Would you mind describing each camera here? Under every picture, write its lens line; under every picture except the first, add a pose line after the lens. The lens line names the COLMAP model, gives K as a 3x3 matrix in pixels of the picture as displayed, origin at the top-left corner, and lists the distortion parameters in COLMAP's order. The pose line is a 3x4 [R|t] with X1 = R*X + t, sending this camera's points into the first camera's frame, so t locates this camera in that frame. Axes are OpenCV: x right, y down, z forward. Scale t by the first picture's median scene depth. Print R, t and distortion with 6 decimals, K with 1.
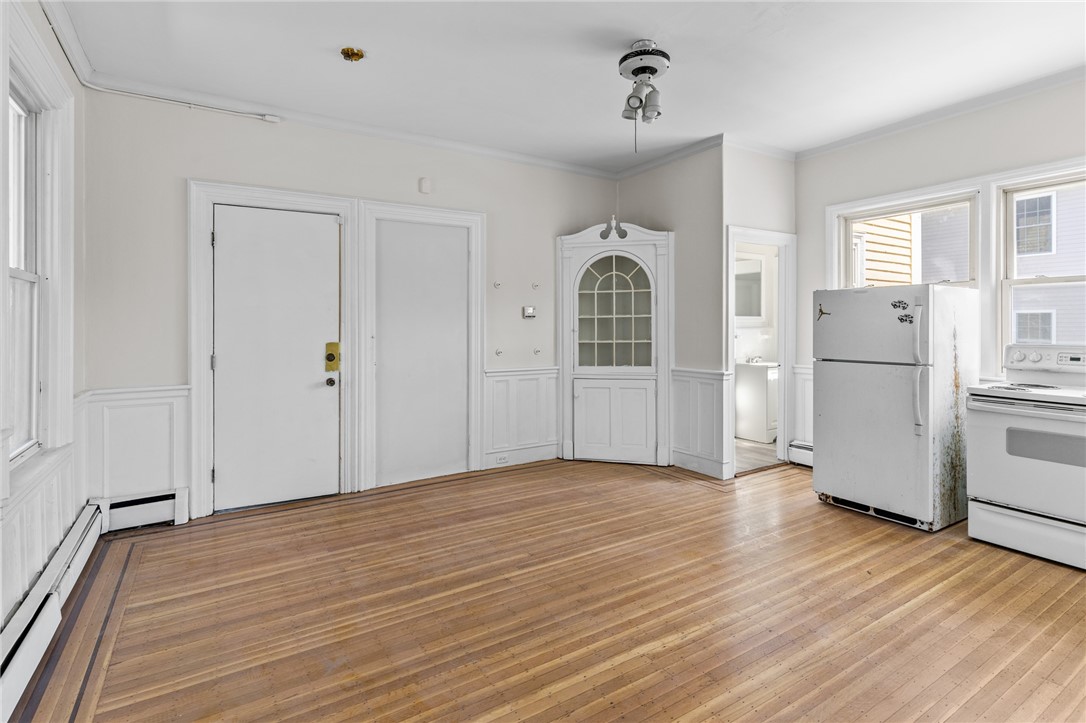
lens RADIAL K [[529.8, 0, 537.4], [0, 529.8, 327.6], [0, 0, 1]] dist [0.002818, 0.000134]
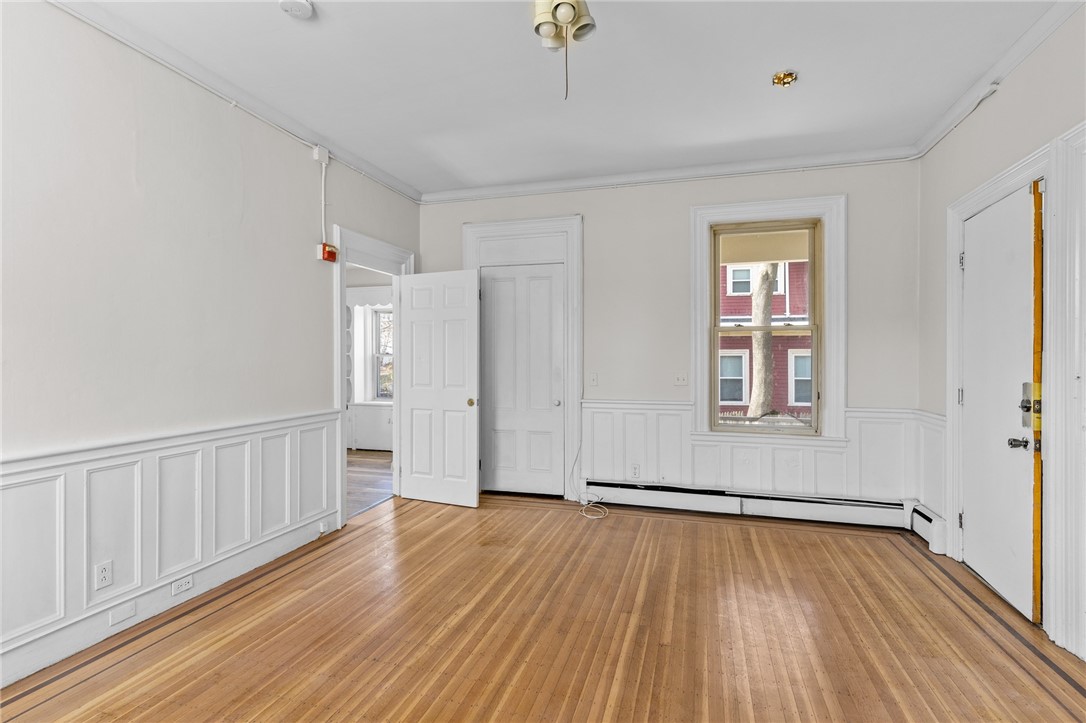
lens RADIAL K [[522.2, 0, 539.7], [0, 522.2, 359.9], [0, 0, 1]] dist [0.001790, 0.000291]
pose [[-0.754230, 0.007493, -0.656568, 0.559676], [0.002218, 0.999958, 0.008864, -0.006881], [0.656607, 0.005229, -0.754215, 1.284408]]
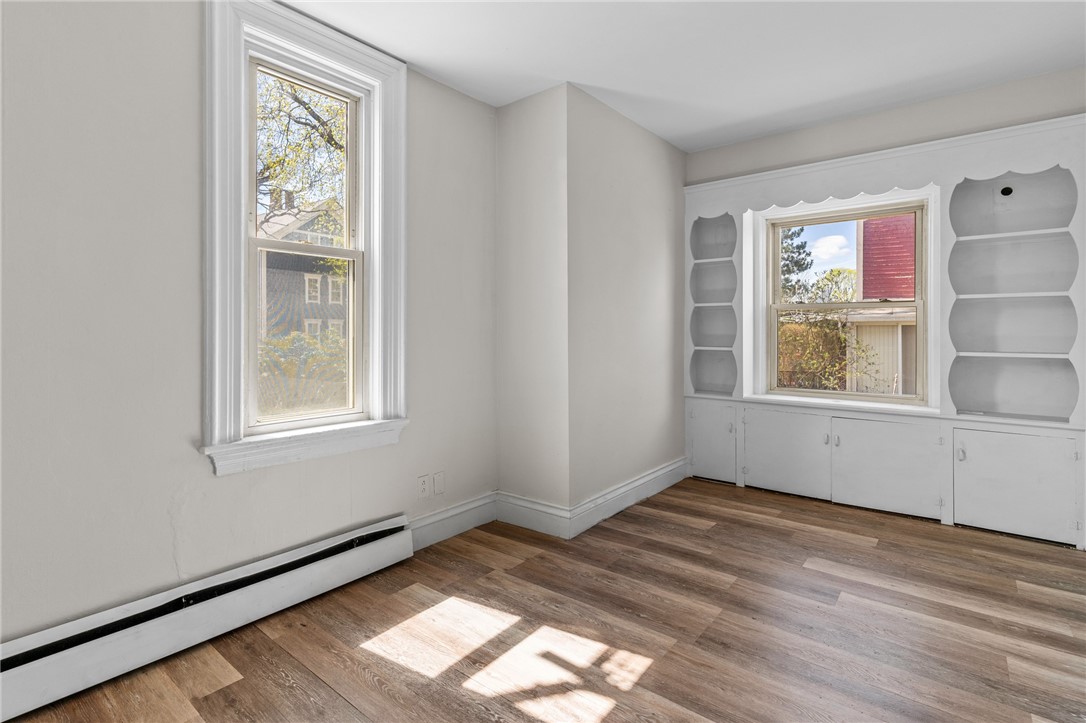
lens RADIAL K [[527.8, 0, 544.9], [0, 527.8, 330.0], [0, 0, 1]] dist [-0.000351, 0.000150]
pose [[-0.945683, 0.000274, -0.325089, 0.497625], [-0.000884, 0.999994, 0.003413, 0.038160], [0.325088, 0.003515, -0.945677, 0.122072]]
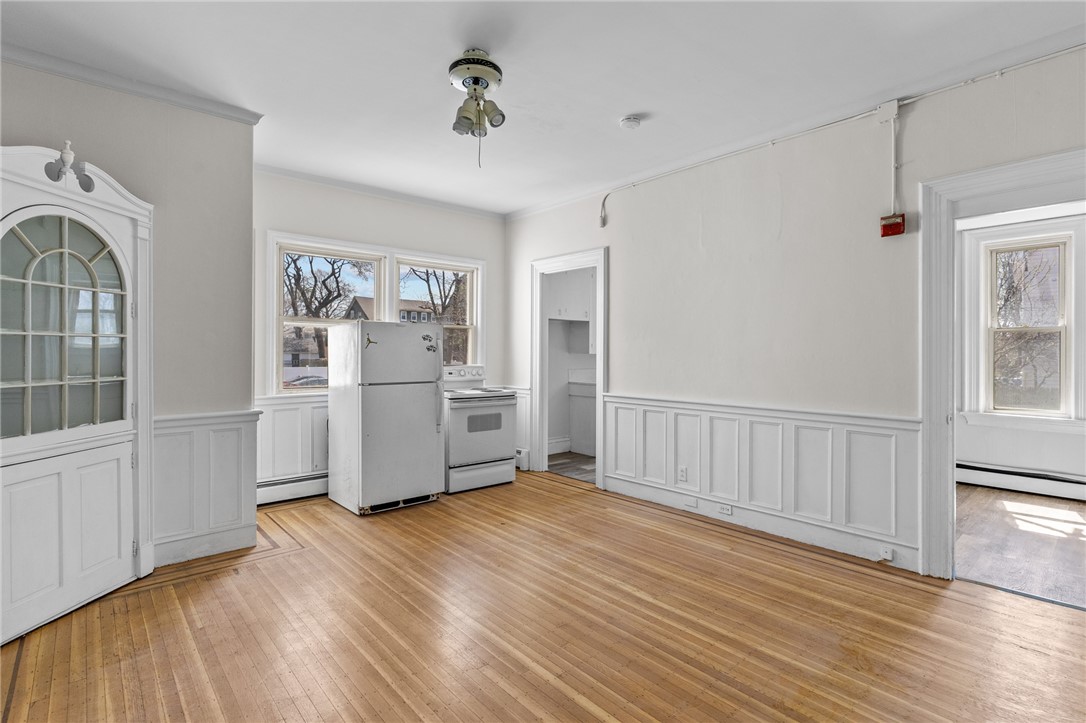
lens RADIAL K [[520.1, 0, 540.8], [0, 520.1, 352.6], [0, 0, 1]] dist [0.005226, 0.000165]
pose [[-0.160844, 0.005265, 0.986966, -0.642370], [0.002146, 0.999985, -0.004985, 0.001246], [-0.986977, 0.001317, -0.160853, 0.908042]]
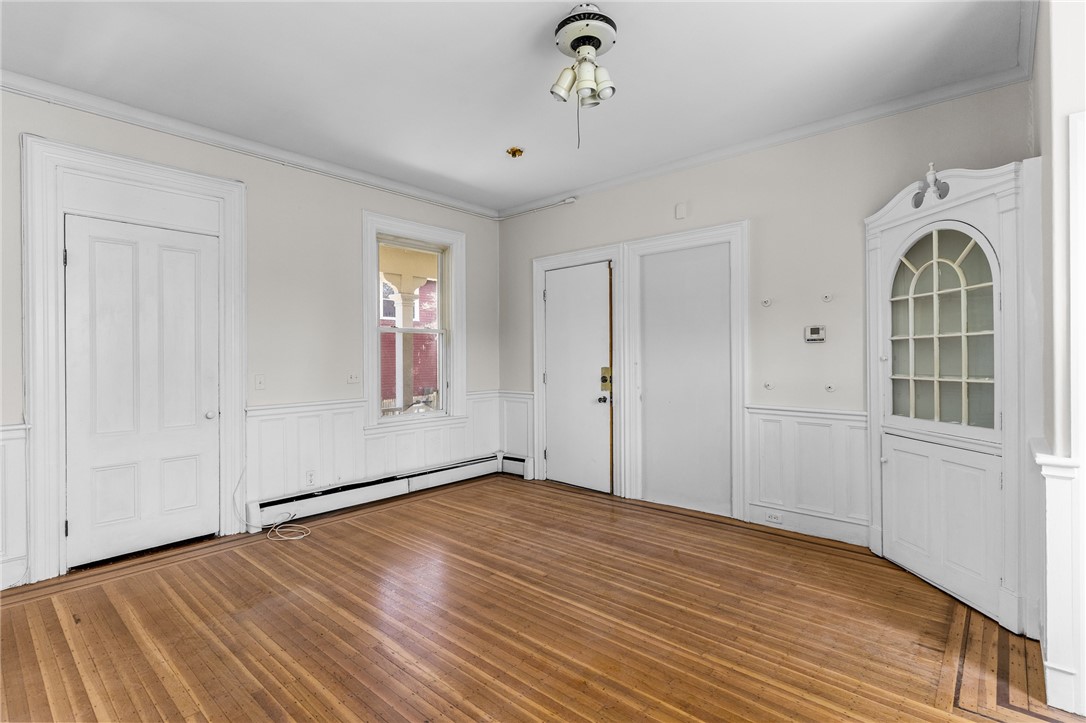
lens RADIAL K [[520.1, 0, 540.8], [0, 520.1, 352.6], [0, 0, 1]] dist [0.005226, 0.000165]
pose [[0.281716, -0.001573, -0.959497, 0.837714], [0.003602, 0.999993, -0.000582, -0.005257], [0.959491, -0.003293, 0.281719, 0.617859]]
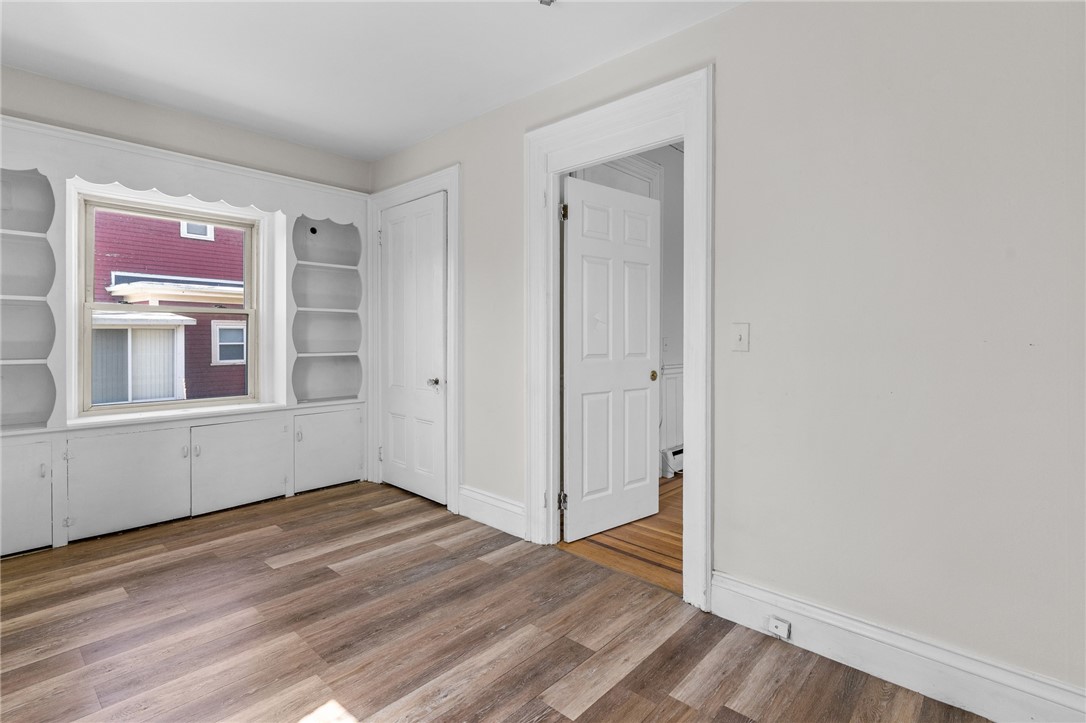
lens RADIAL K [[524.3, 0, 542.9], [0, 524.3, 337.7], [0, 0, 1]] dist [0.001556, -0.000072]
pose [[0.268434, 0.005572, -0.963282, 0.737364], [-0.008545, 0.999958, 0.003403, 0.036481], [0.963260, 0.007318, 0.268470, -0.294012]]
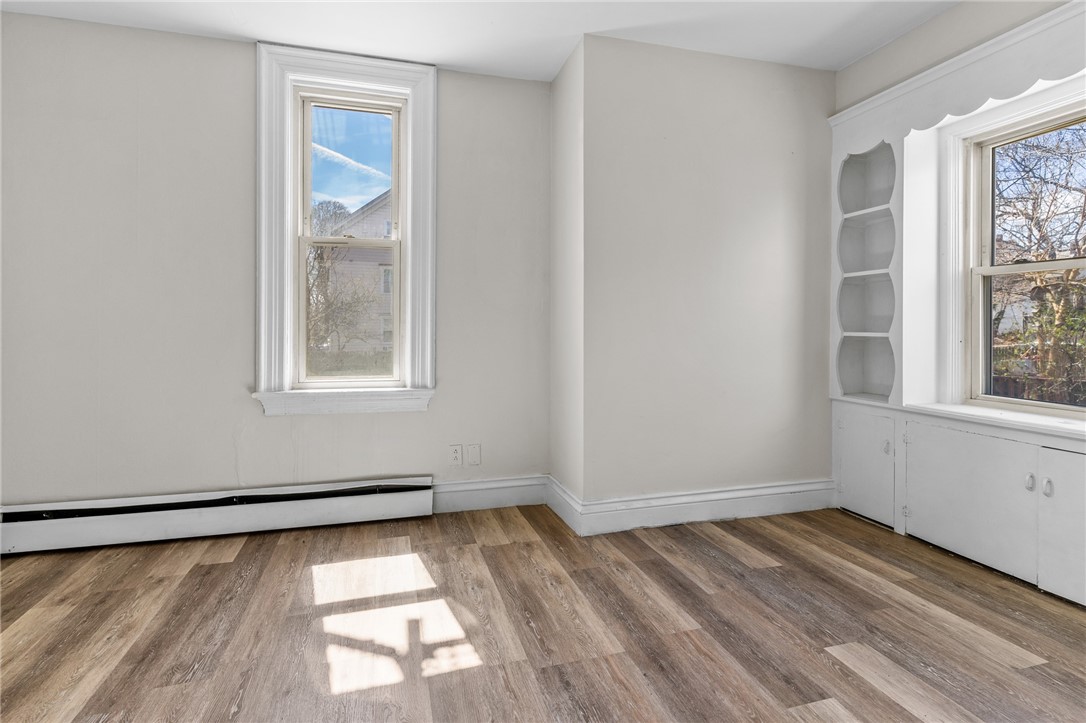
lens RADIAL K [[529.8, 0, 537.4], [0, 529.8, 327.6], [0, 0, 1]] dist [0.002818, 0.000134]
pose [[-0.958584, -0.000534, 0.284808, 0.029881], [0.000036, 0.999998, 0.001994, 0.069971], [-0.284809, 0.001922, -0.958582, 0.094274]]
